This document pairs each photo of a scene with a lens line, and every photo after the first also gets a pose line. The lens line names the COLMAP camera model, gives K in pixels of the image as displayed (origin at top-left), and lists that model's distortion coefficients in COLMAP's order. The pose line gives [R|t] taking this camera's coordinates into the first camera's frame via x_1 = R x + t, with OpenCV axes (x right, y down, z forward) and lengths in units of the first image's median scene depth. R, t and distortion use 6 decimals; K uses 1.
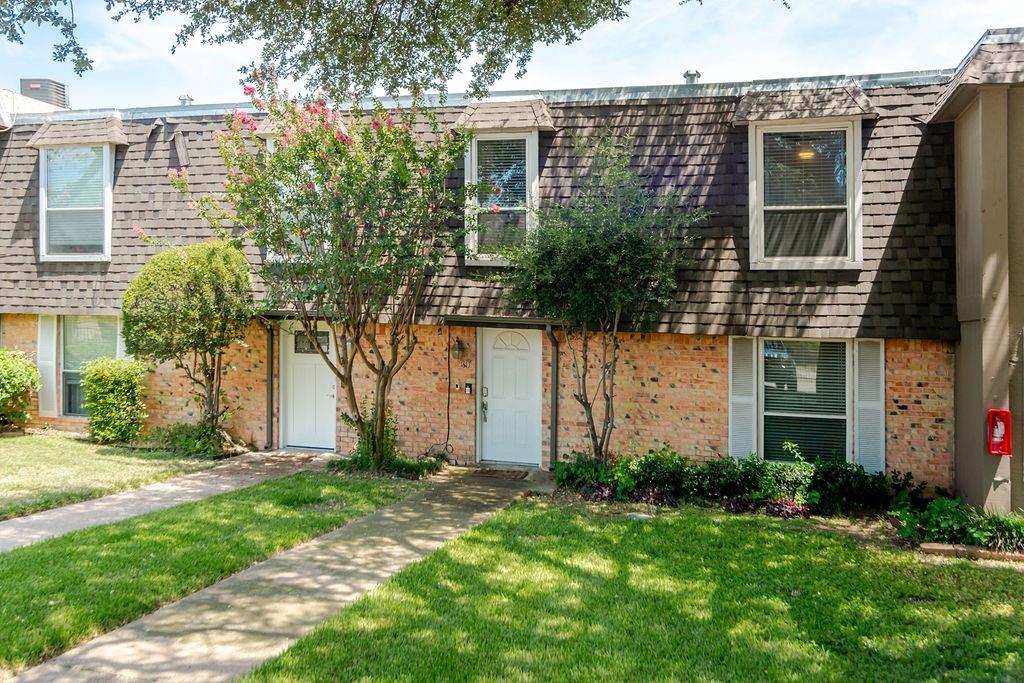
lens RADIAL K [[873.0, 0, 511.5], [0, 873.0, 346.7], [0, 0, 1]] dist [0.002010, -0.001933]
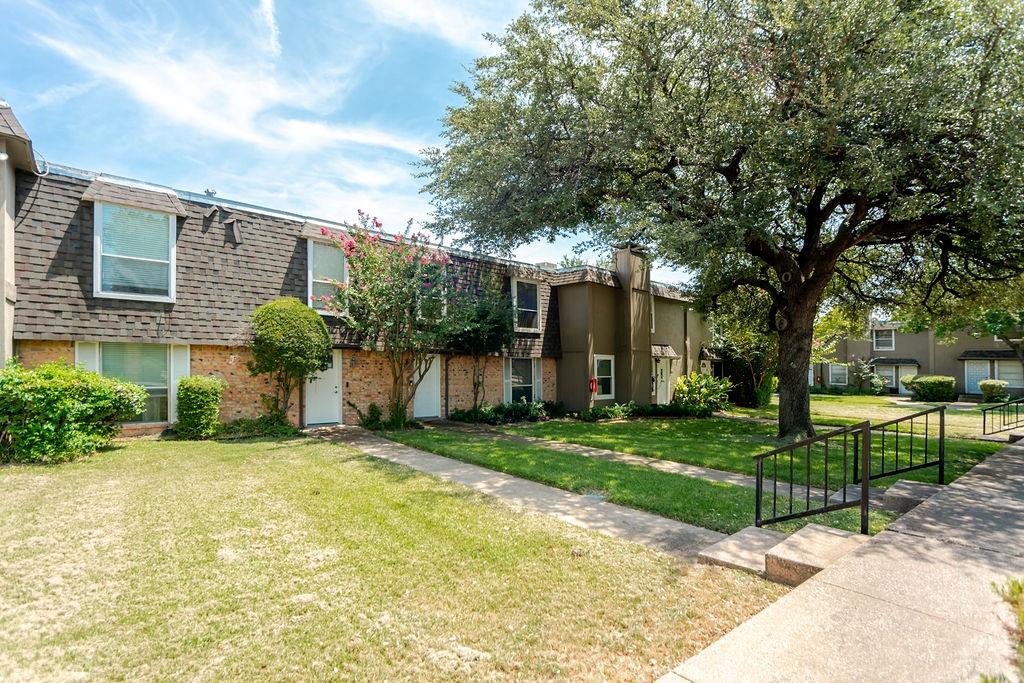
lens RADIAL K [[446.1, 0, 512.7], [0, 446.1, 343.6], [0, 0, 1]] dist [-0.002477, -0.000186]
pose [[0.576480, 0.015153, 0.816971, -0.715658], [0.001889, 0.999801, -0.019877, -0.021871], [-0.817109, 0.013002, 0.576336, 0.192285]]
